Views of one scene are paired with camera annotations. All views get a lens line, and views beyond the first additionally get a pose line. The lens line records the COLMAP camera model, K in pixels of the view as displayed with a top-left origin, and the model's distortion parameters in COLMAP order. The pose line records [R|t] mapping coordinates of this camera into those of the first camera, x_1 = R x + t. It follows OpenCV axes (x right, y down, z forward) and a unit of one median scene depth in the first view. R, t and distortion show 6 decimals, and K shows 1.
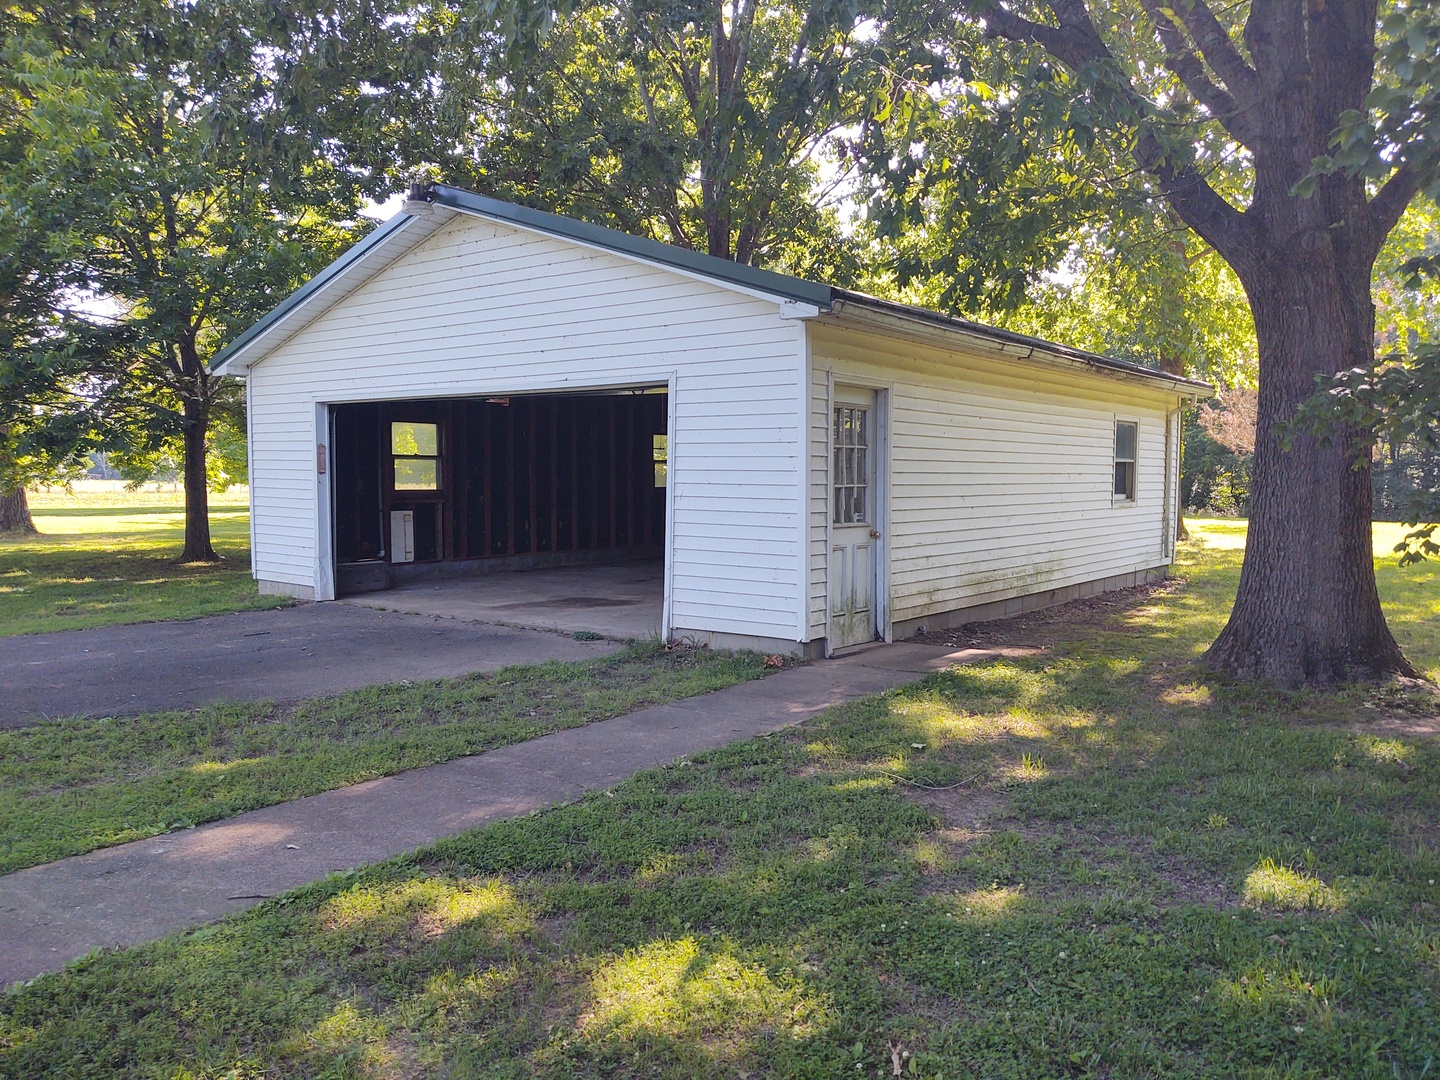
lens RADIAL K [[1090.5, 0, 720.0], [0, 1090.5, 540.0], [0, 0, 1]] dist [0.013756, -0.028705]
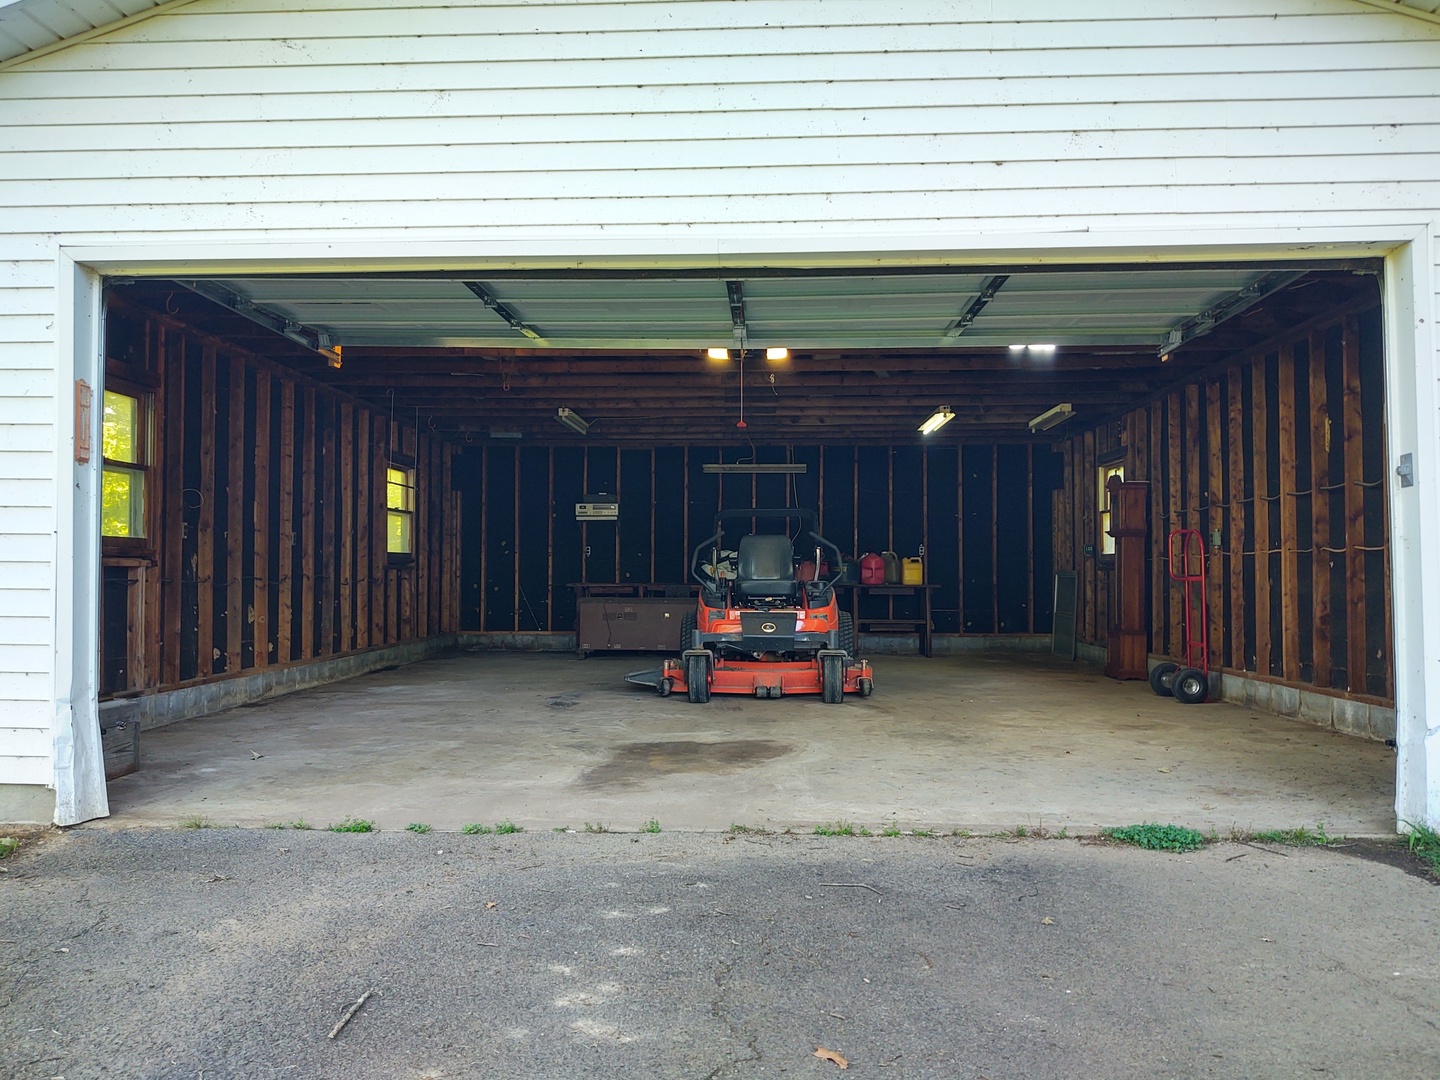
lens RADIAL K [[1090.5, 0, 720.0], [0, 1090.5, 540.0], [0, 0, 1]] dist [0.013756, -0.028705]
pose [[0.819152, 0.014218, 0.573401, -0.399004], [0.038548, 0.996068, -0.079767, 0.001270], [-0.572280, 0.087445, 0.815382, 0.593535]]
